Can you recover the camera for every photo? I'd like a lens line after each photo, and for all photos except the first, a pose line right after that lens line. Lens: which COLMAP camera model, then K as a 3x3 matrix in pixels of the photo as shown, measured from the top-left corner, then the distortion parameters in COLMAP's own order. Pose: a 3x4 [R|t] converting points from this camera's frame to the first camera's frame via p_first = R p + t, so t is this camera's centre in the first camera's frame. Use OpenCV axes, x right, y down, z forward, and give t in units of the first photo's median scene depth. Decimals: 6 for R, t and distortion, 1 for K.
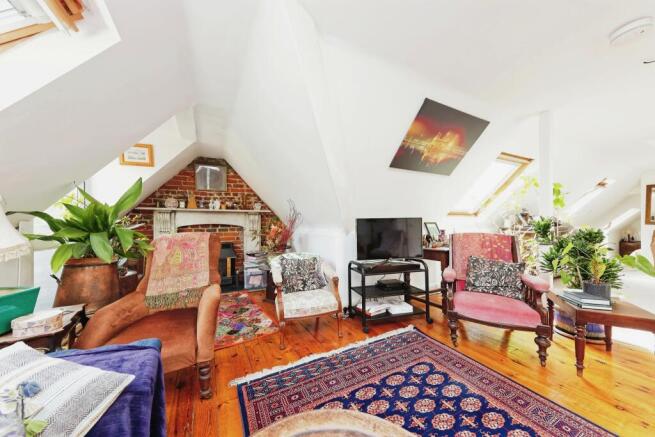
lens RADIAL K [[222.1, 0, 323.0], [0, 222.1, 223.9], [0, 0, 1]] dist [0.000183, 0.000002]
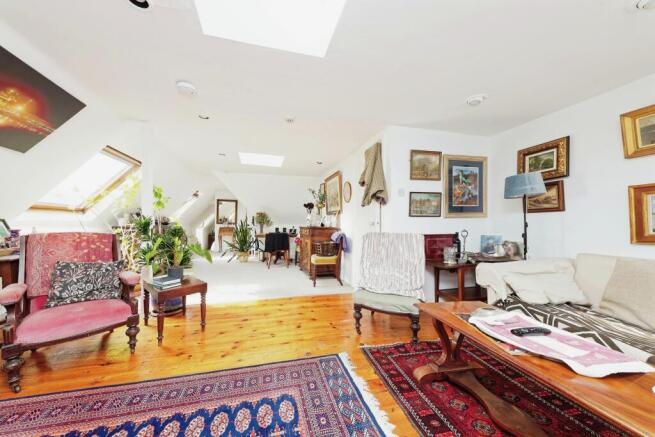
lens RADIAL K [[222.1, 0, 323.0], [0, 222.1, 223.9], [0, 0, 1]] dist [0.000183, 0.000002]
pose [[0.216585, 0.007925, 0.976231, 0.103639], [-0.004495, 0.999965, -0.007120, 0.011846], [-0.976253, -0.002846, 0.216613, -0.102581]]
